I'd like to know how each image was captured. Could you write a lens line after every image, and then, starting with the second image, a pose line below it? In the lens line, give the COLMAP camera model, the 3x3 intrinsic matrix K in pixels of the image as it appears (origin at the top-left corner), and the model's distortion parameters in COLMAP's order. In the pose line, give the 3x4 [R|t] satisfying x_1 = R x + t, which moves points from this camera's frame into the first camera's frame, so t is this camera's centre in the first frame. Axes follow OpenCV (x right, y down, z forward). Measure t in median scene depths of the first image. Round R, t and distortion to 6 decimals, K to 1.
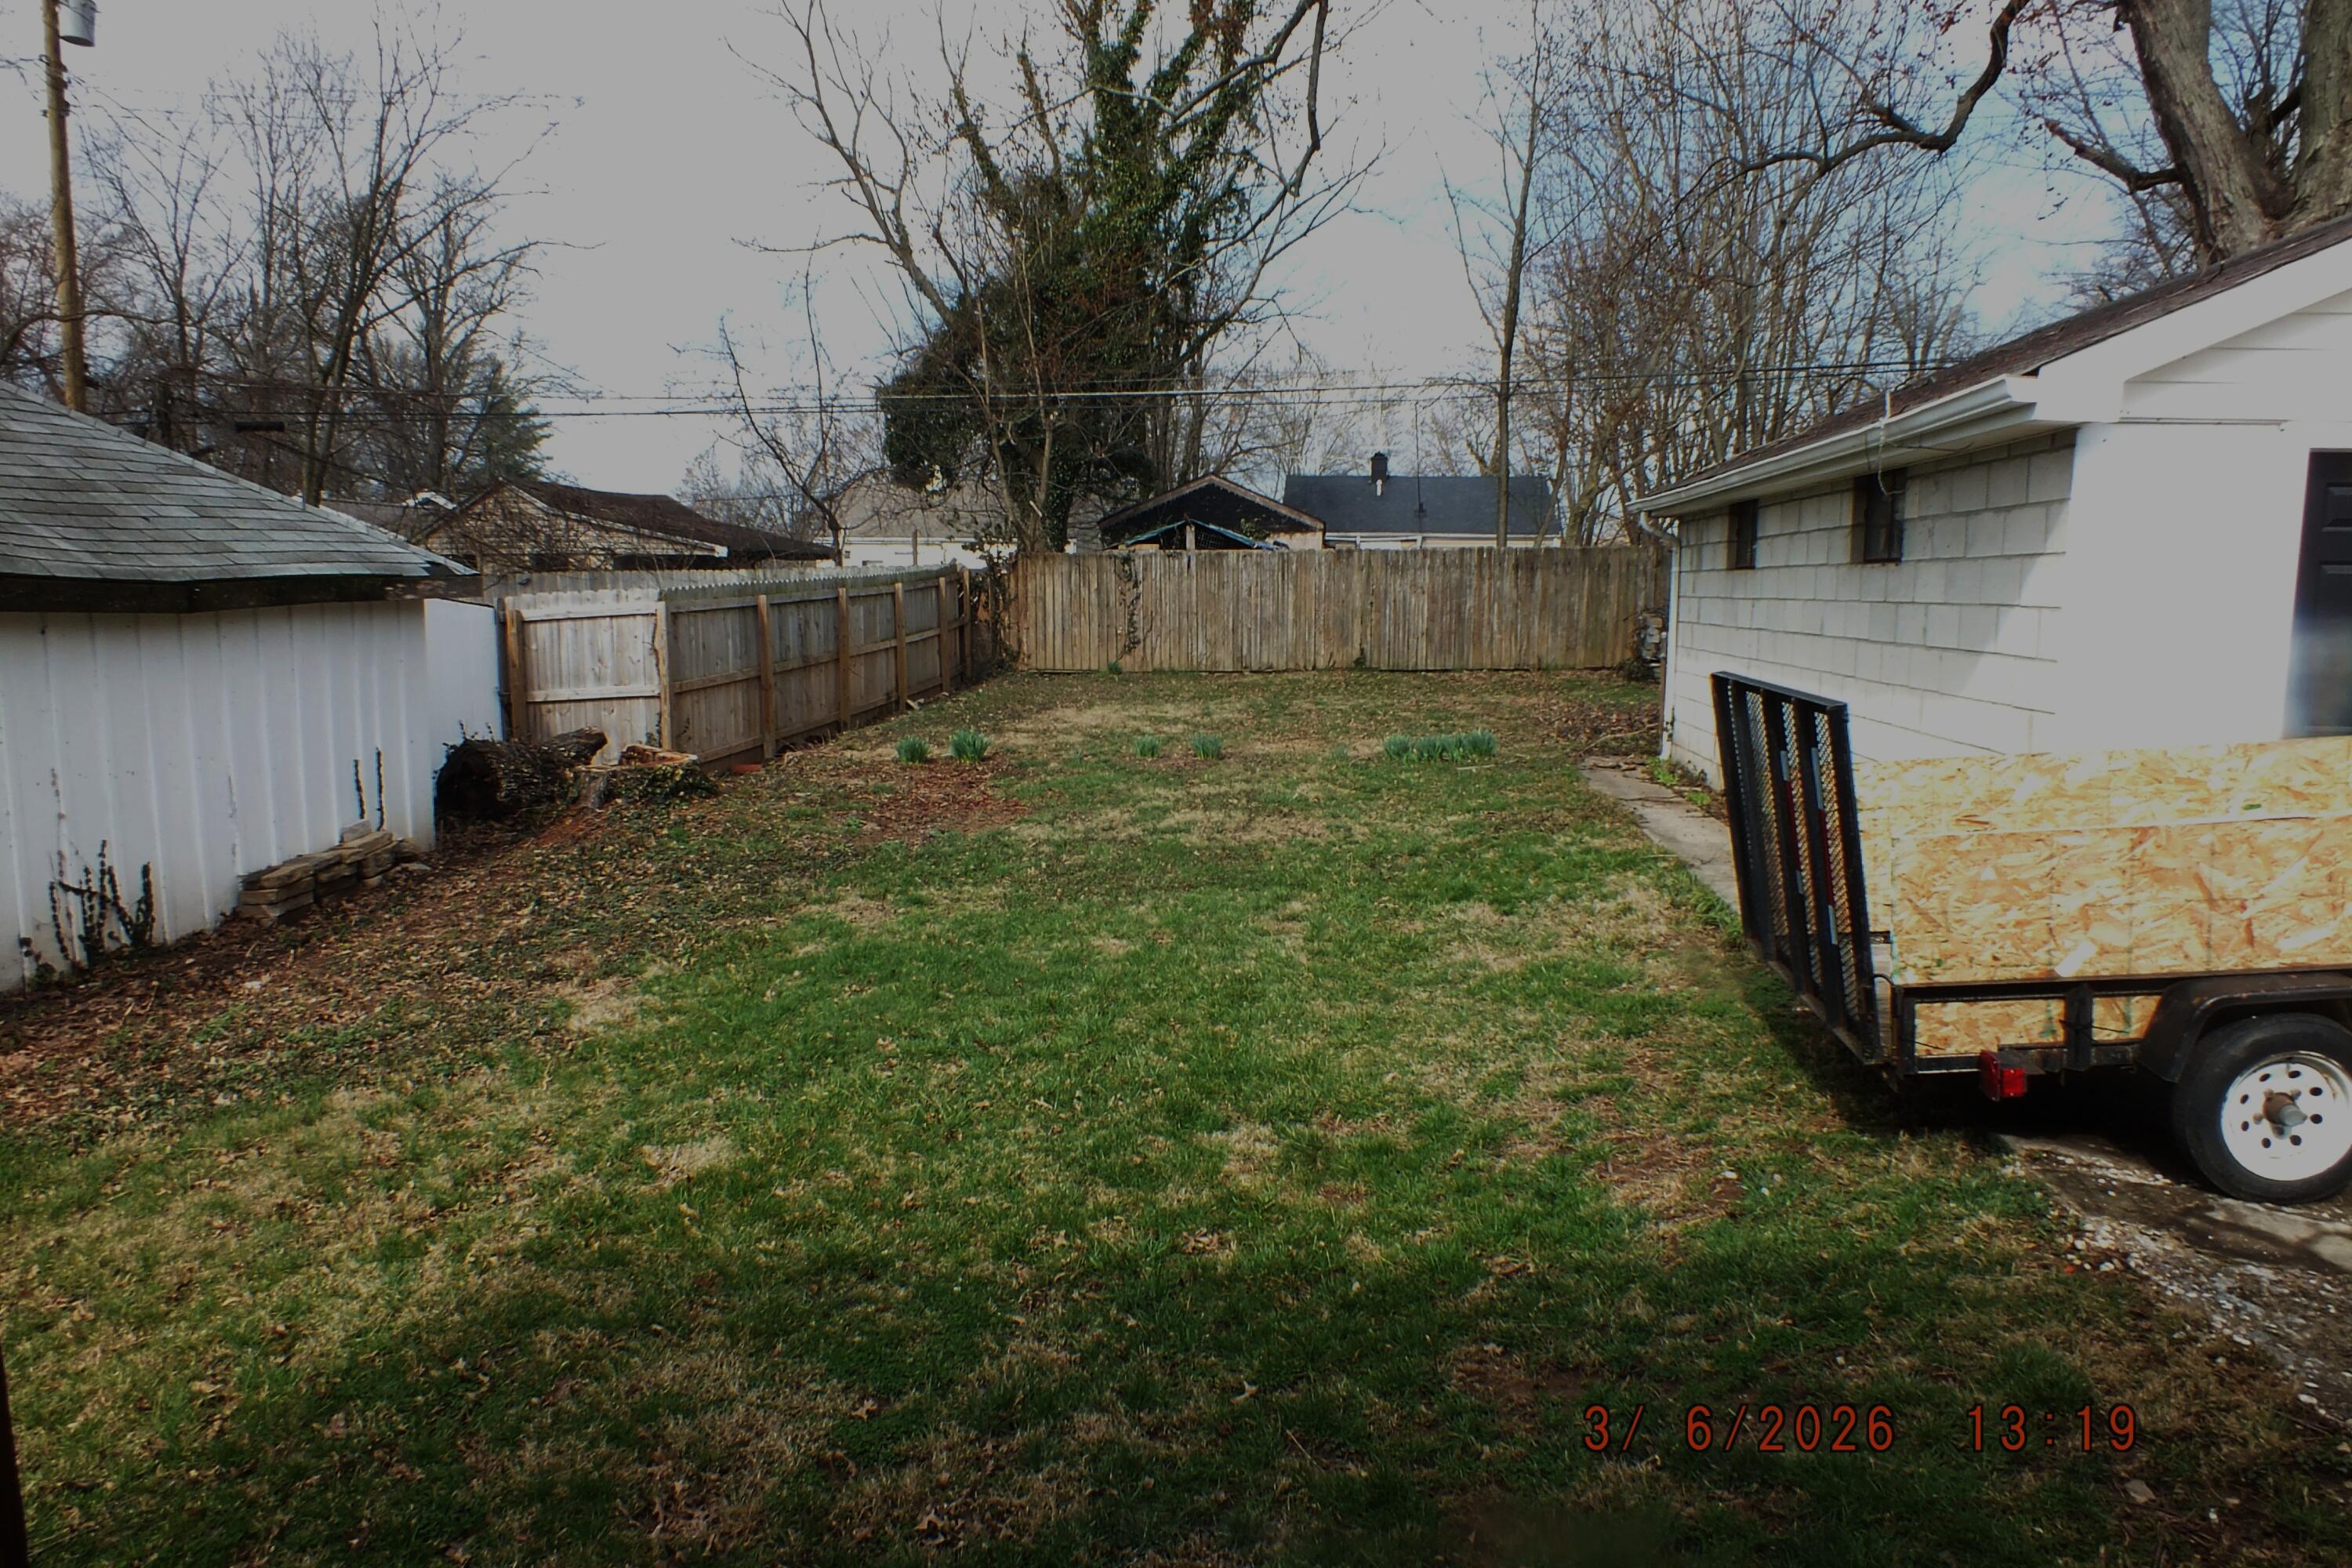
lens RADIAL K [[1518.4, 0, 1175.5], [0, 1518.4, 801.8], [0, 0, 1]] dist [-0.072009, 0.003612]
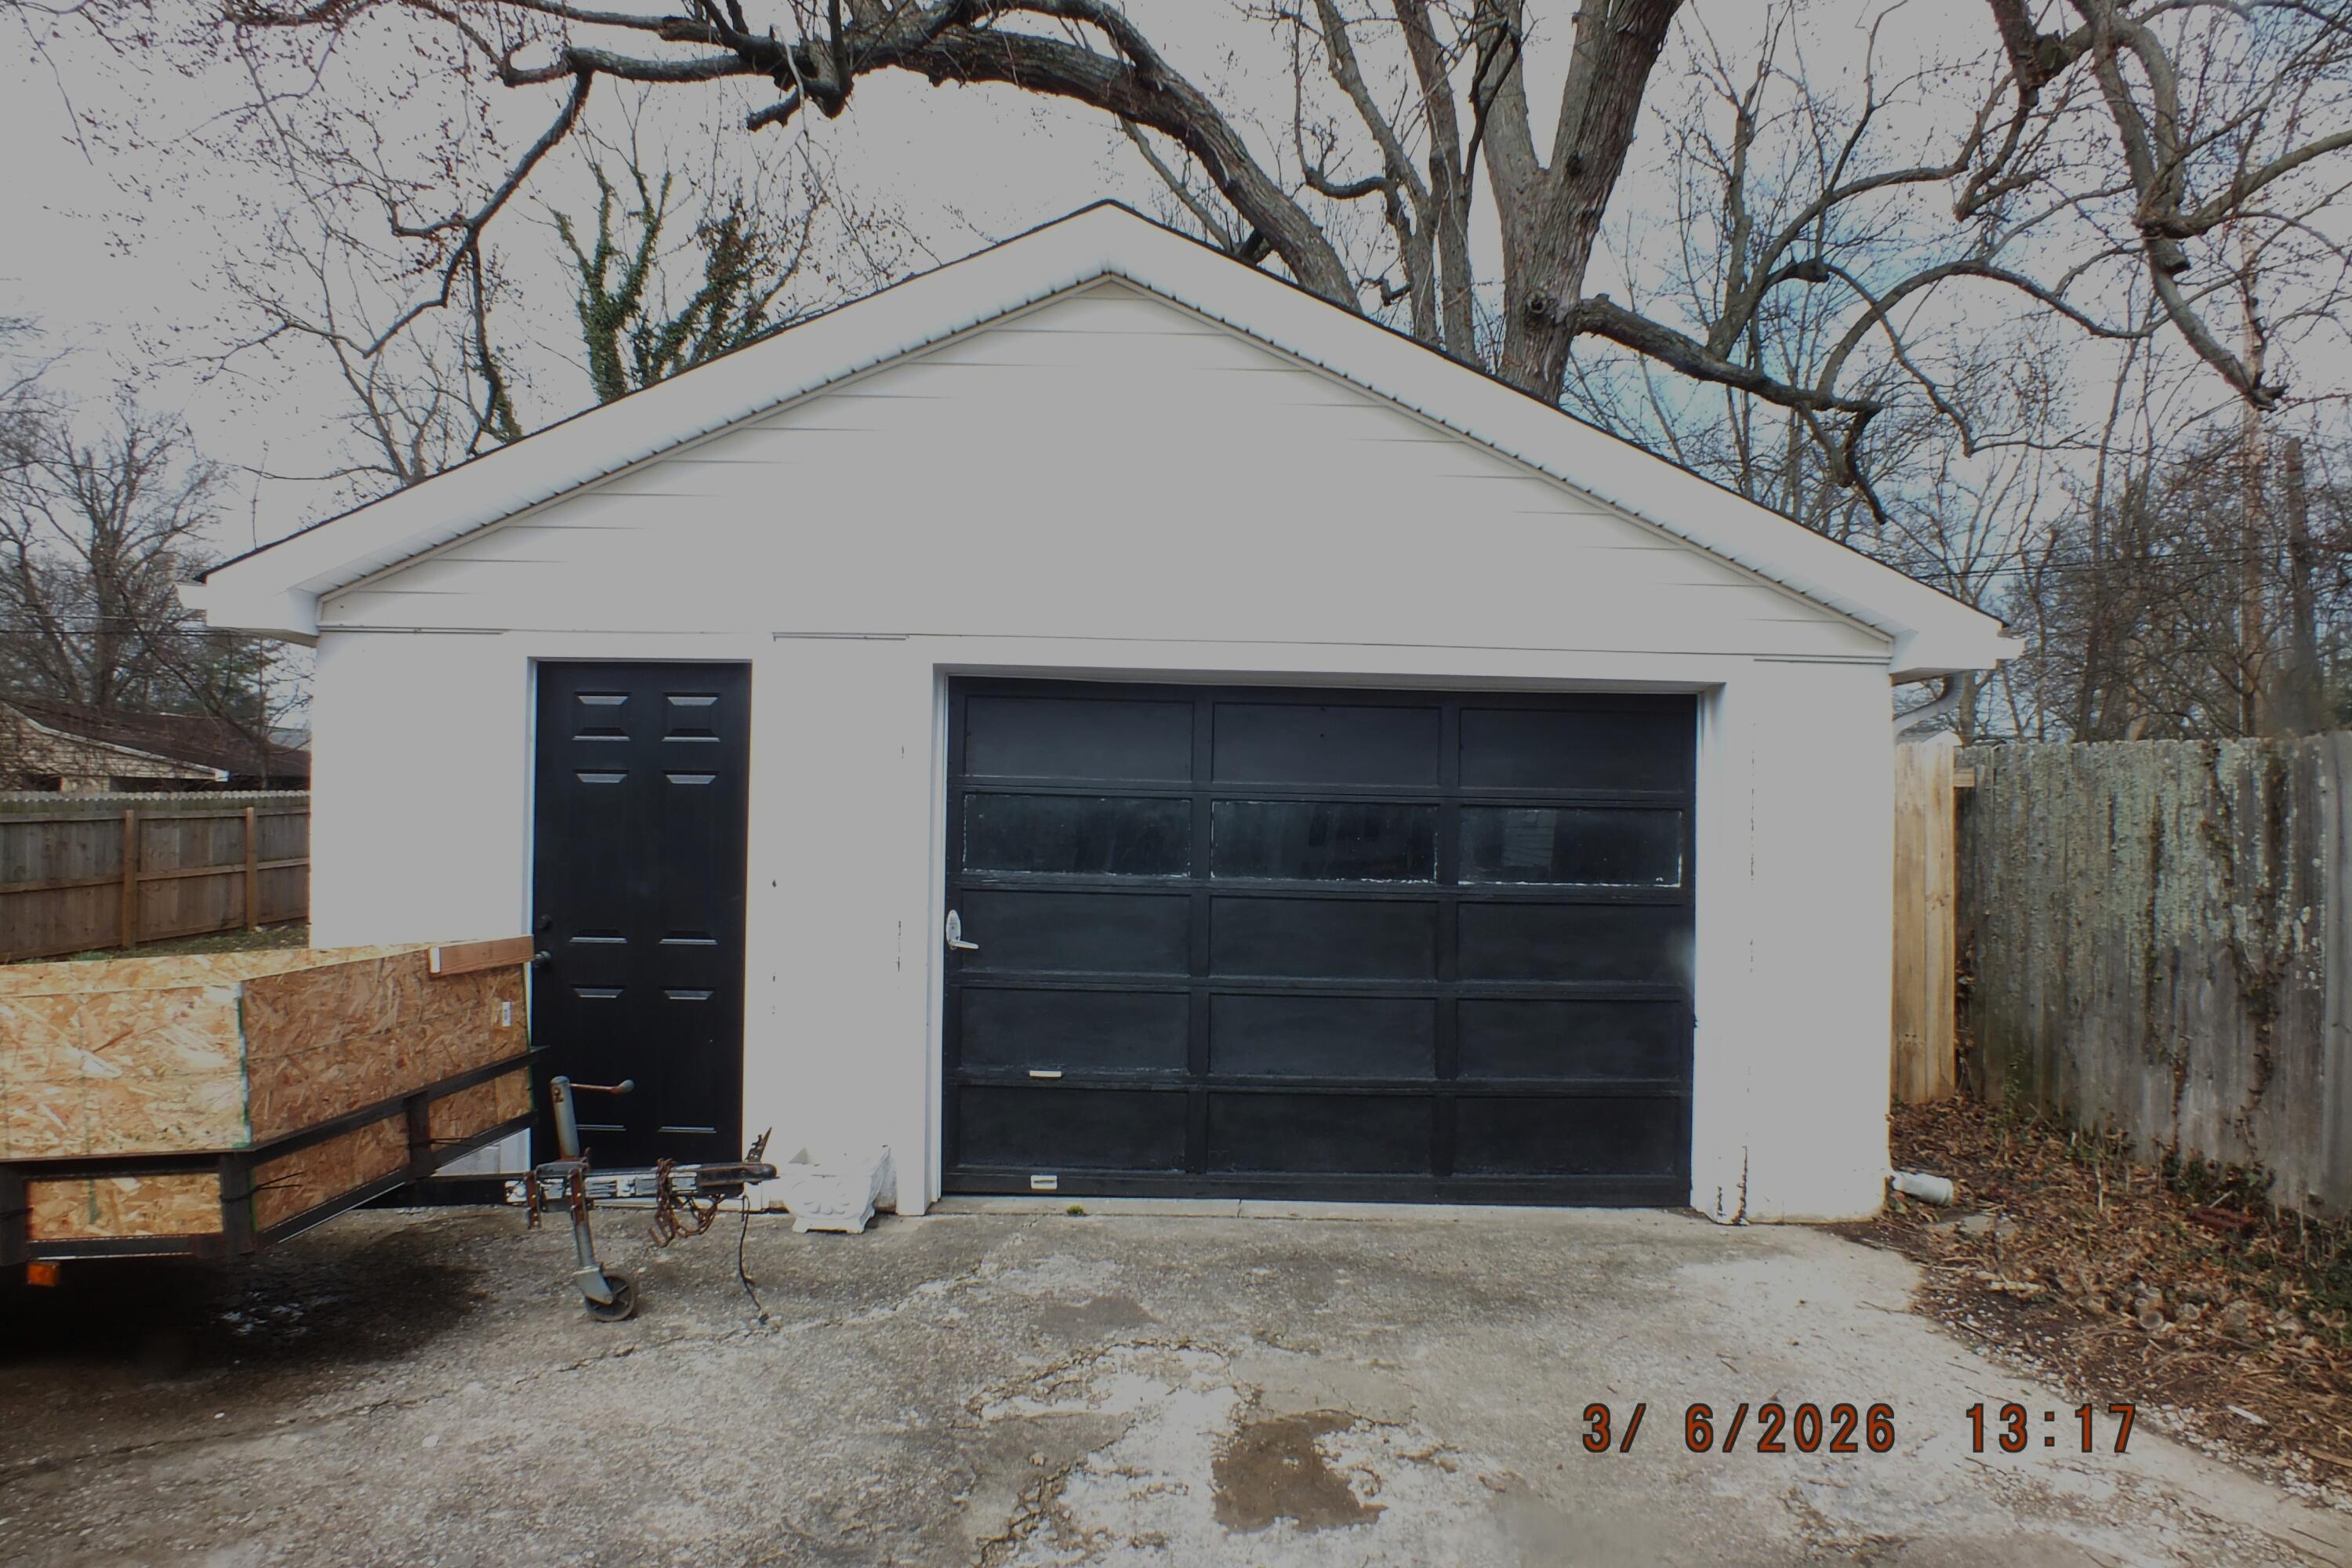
lens RADIAL K [[1518.4, 0, 1175.5], [0, 1518.4, 801.8], [0, 0, 1]] dist [-0.072009, 0.003612]
pose [[0.990277, 0.004348, 0.139044, 0.203790], [0.016960, 0.988282, -0.151696, 0.007772], [-0.138074, 0.152579, 0.978599, -0.025369]]
